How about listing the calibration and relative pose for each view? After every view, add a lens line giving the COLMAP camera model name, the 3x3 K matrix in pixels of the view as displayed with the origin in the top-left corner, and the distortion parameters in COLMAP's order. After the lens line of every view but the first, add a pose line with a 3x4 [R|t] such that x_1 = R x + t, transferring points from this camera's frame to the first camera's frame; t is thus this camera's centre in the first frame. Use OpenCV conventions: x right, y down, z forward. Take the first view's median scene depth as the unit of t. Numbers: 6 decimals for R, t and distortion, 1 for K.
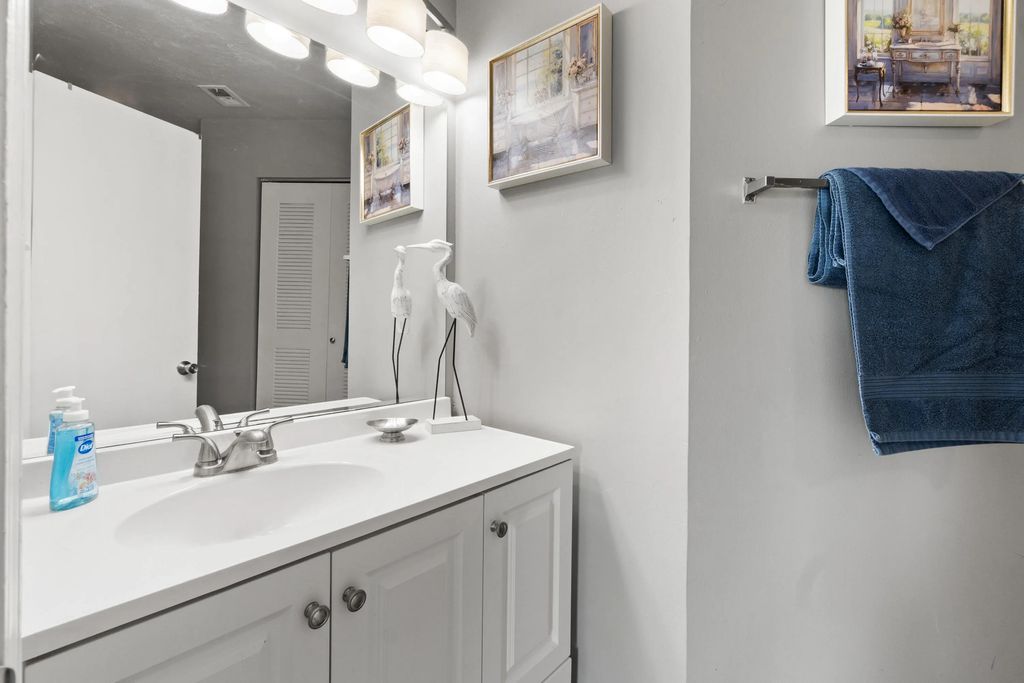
lens RADIAL K [[450.0, 0, 490.2], [0, 450.0, 320.5], [0, 0, 1]] dist [-0.002797, -0.000530]
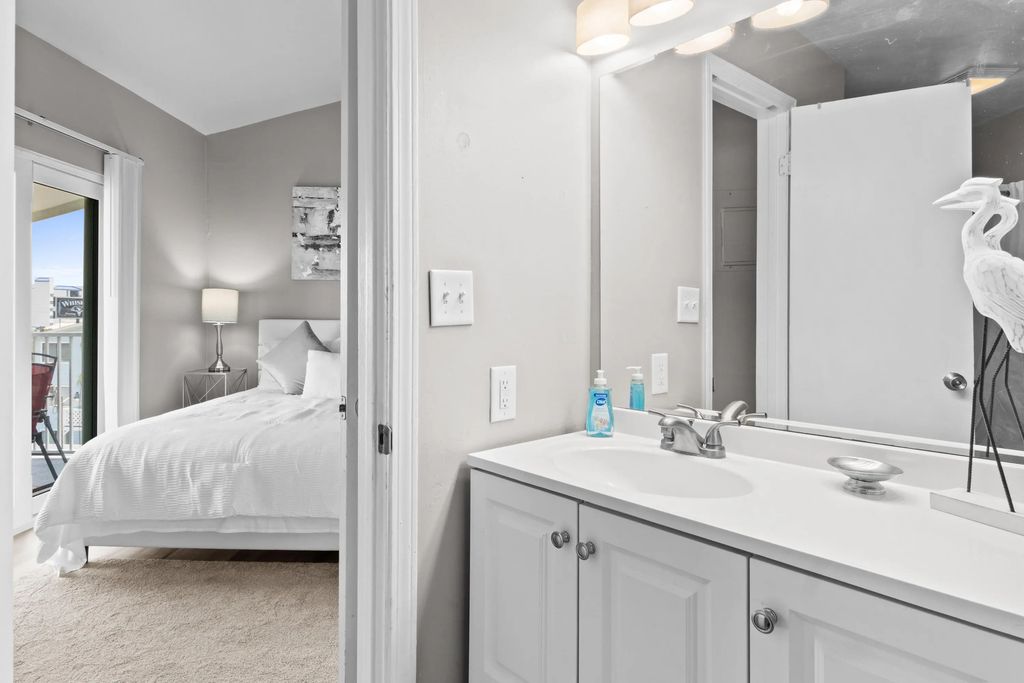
lens RADIAL K [[570.2, 0, 505.0], [0, 570.2, 314.7], [0, 0, 1]] dist [-0.001679, -0.001074]
pose [[-0.059964, -0.015571, -0.998079, 0.868584], [-0.002003, 0.999878, -0.015479, 0.006298], [0.998199, 0.001071, -0.059988, 0.606998]]
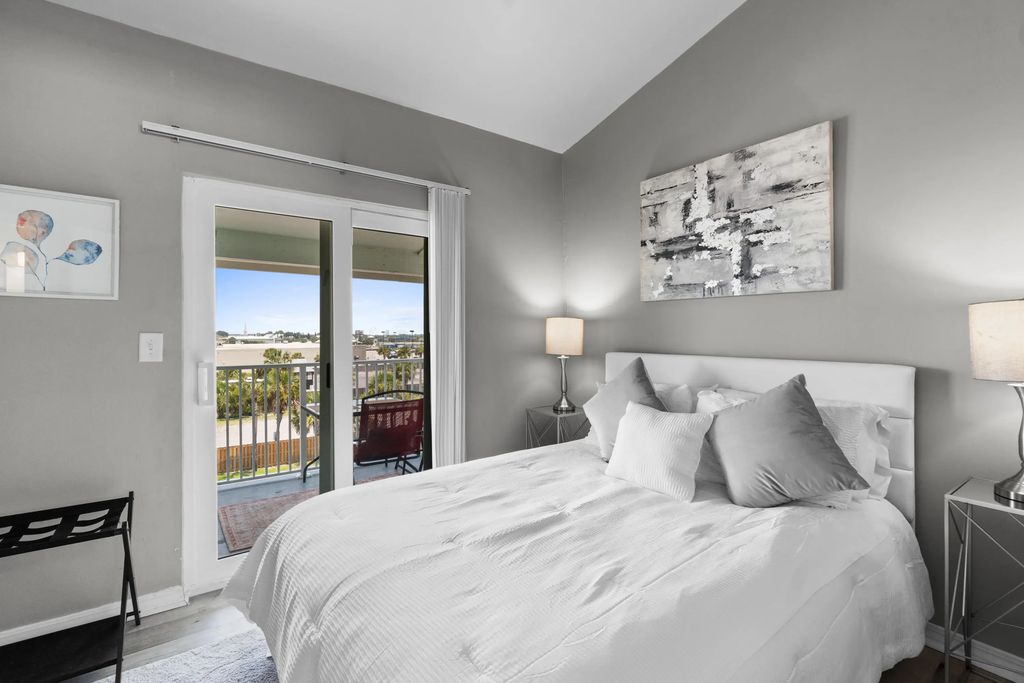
lens RADIAL K [[450.0, 0, 489.4], [0, 450.0, 333.5], [0, 0, 1]] dist [-0.002797, -0.000530]
pose [[-0.842721, -0.003748, -0.538337, -1.461840], [0.001553, 0.999955, -0.009394, -0.130335], [0.538348, -0.008752, -0.842677, 0.464695]]
